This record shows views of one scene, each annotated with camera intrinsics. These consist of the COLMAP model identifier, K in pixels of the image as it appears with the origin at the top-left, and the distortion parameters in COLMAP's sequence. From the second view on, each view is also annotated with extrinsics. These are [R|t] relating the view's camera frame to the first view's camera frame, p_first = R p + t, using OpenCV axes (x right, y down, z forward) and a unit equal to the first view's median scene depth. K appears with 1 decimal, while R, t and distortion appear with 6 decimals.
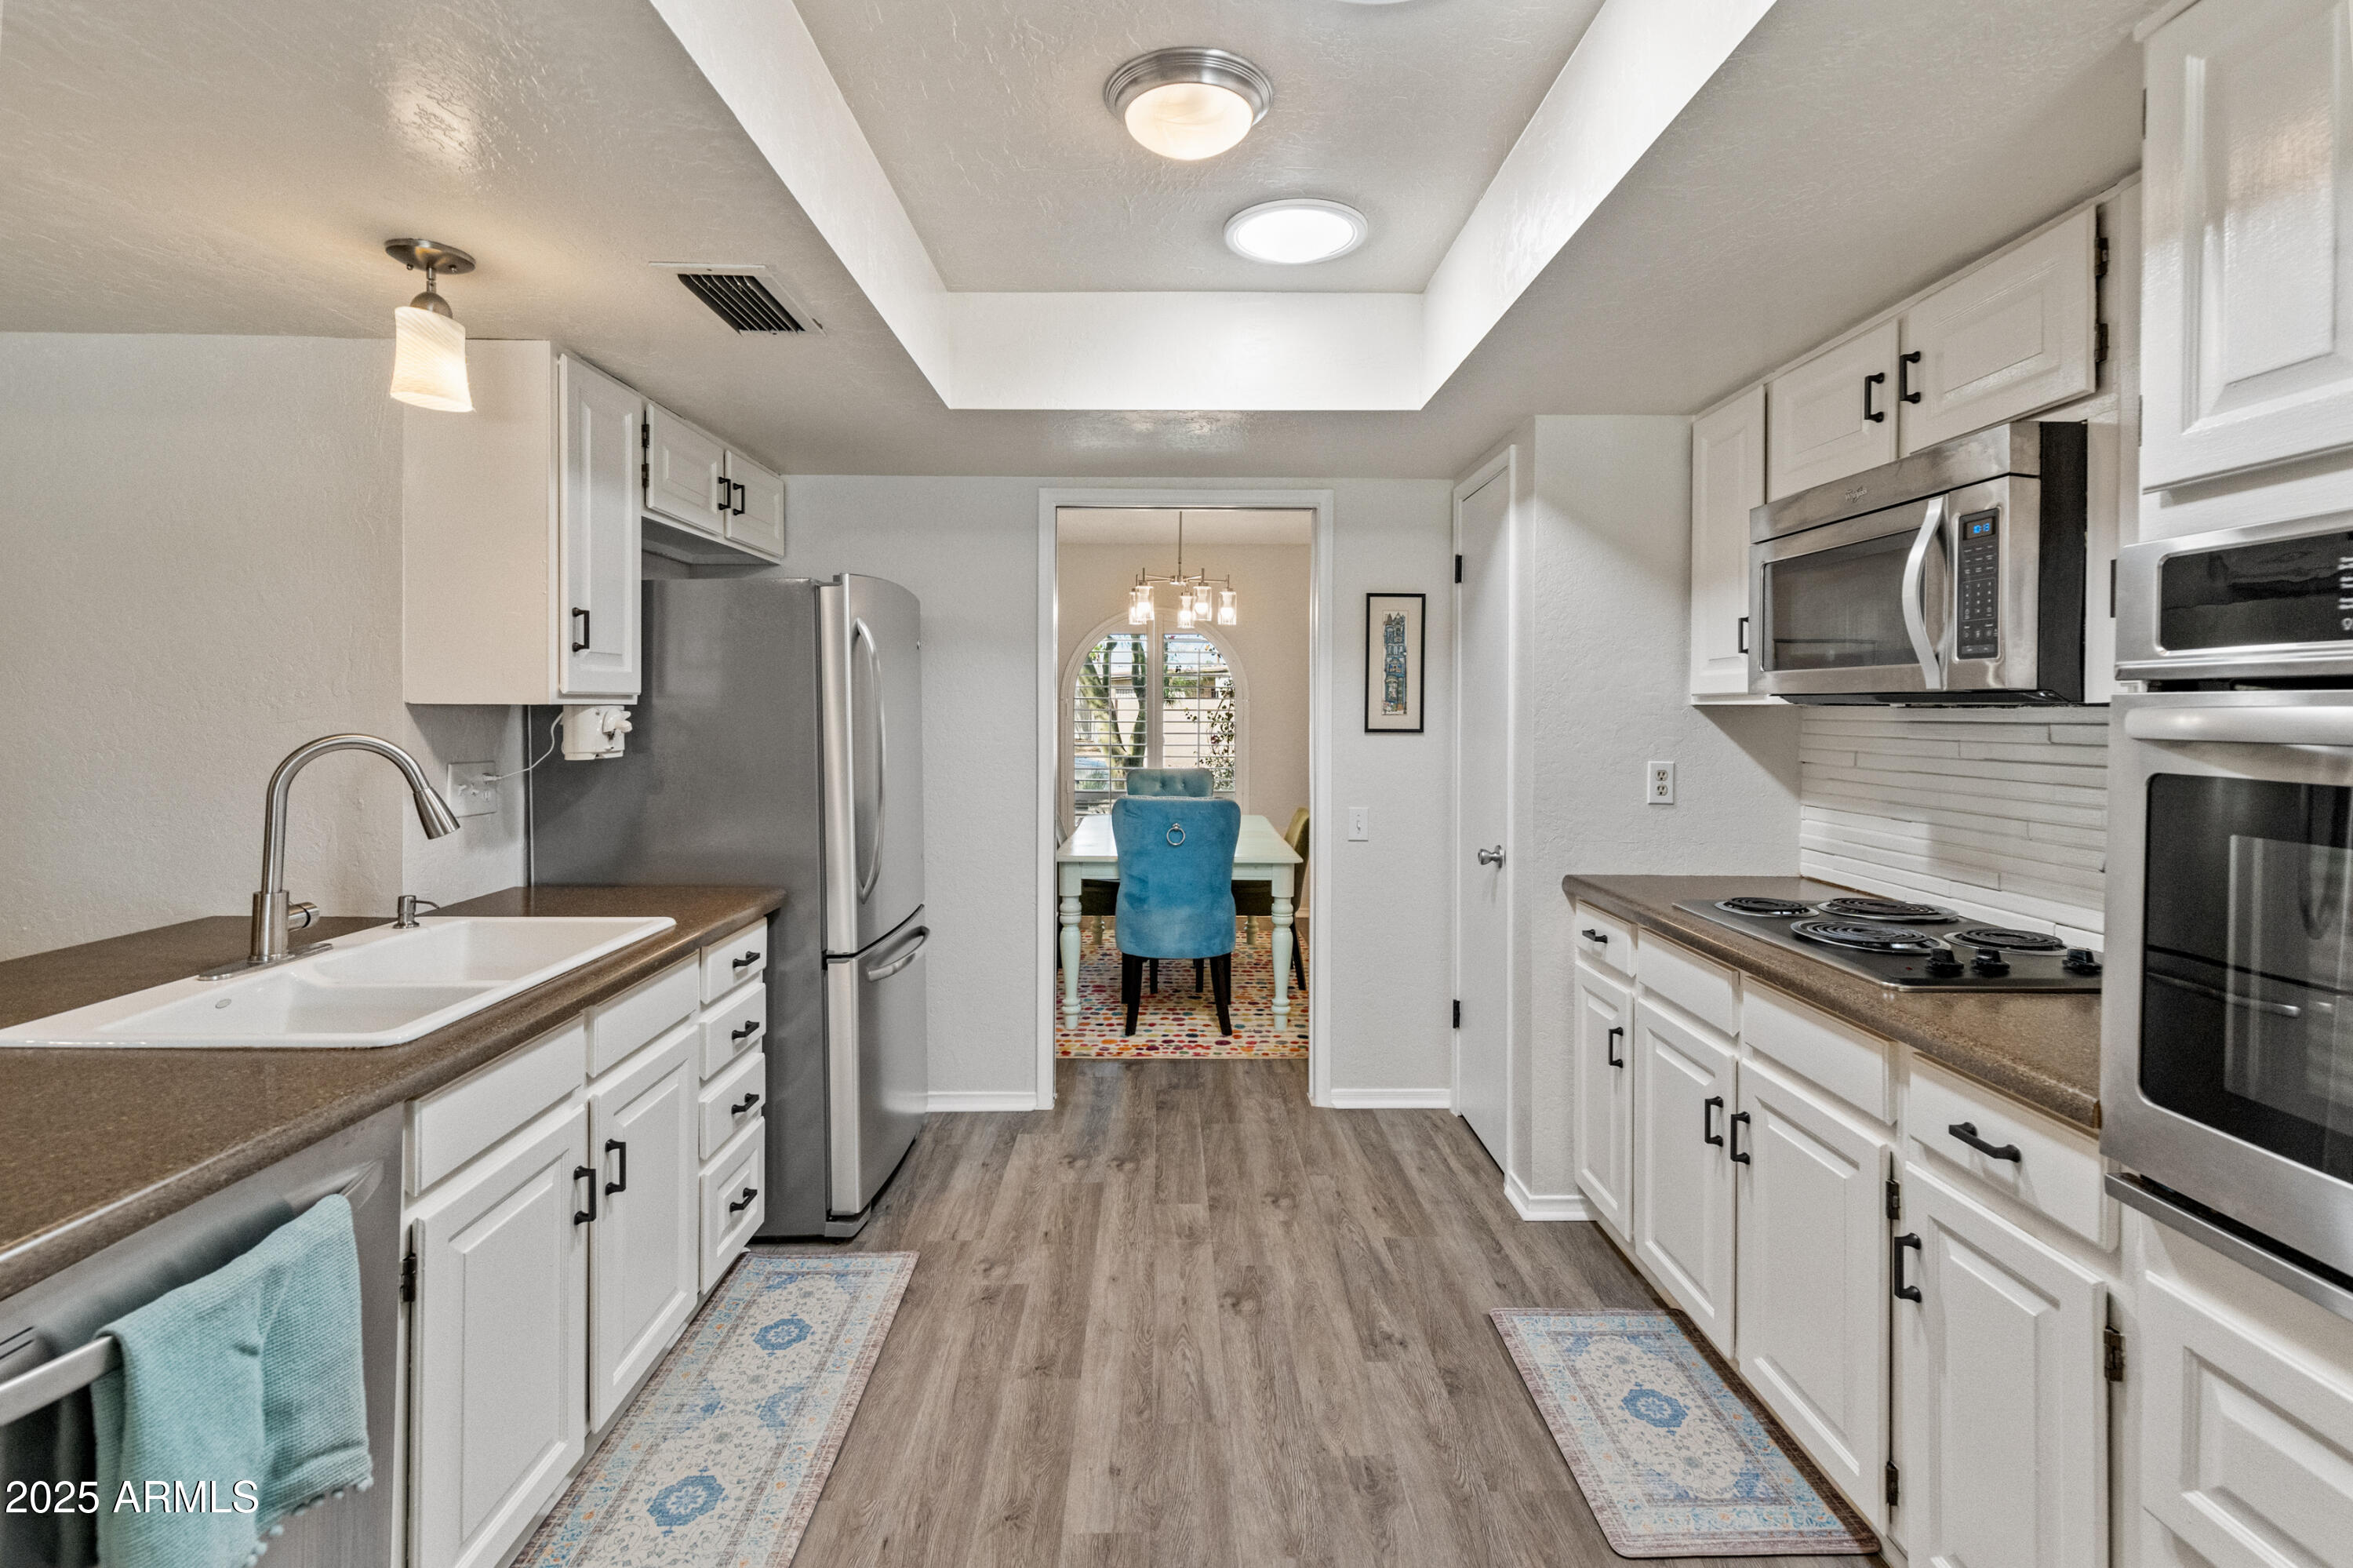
lens RADIAL K [[1108.3, 0, 1184.7], [0, 1108.3, 716.2], [0, 0, 1]] dist [0.012360, -0.003362]
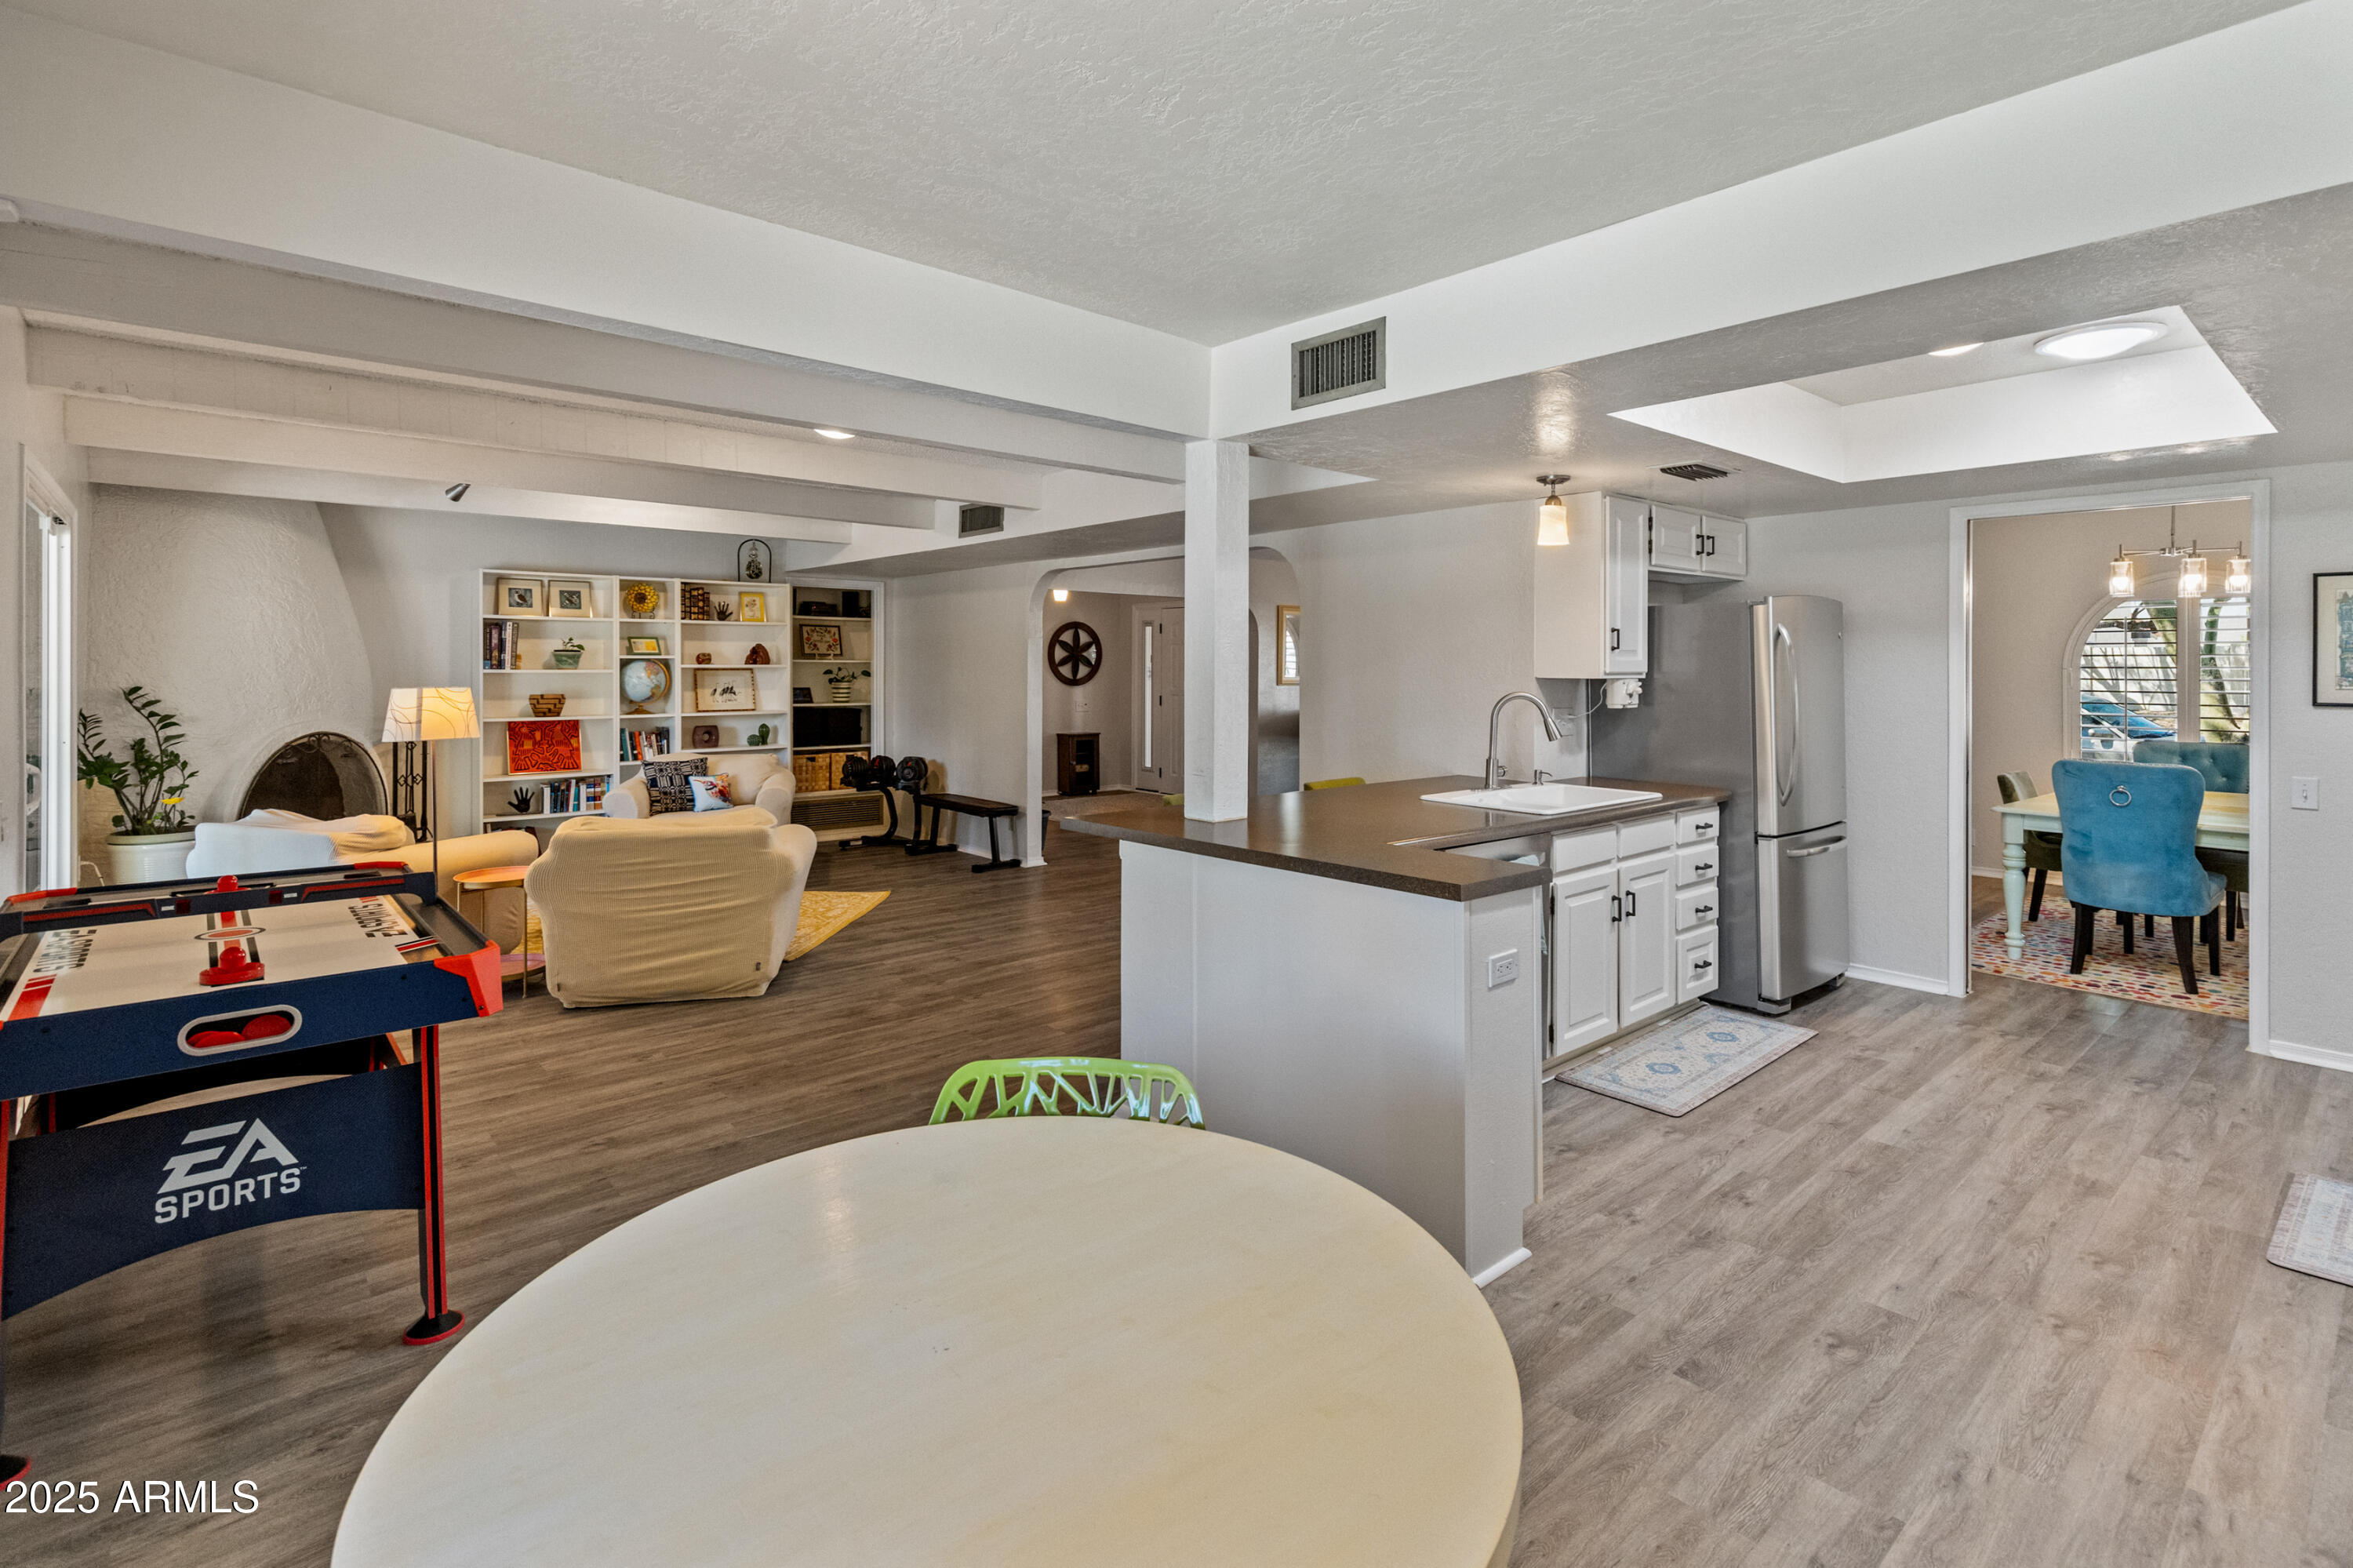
lens RADIAL K [[1108.3, 0, 1193.9], [0, 1108.3, 668.5], [0, 0, 1]] dist [0.012360, -0.003362]
pose [[0.646975, -0.000720, -0.762511, 0.416073], [-0.009570, 0.999913, -0.009064, -0.003852], [0.762451, 0.013161, 0.646912, -0.738169]]
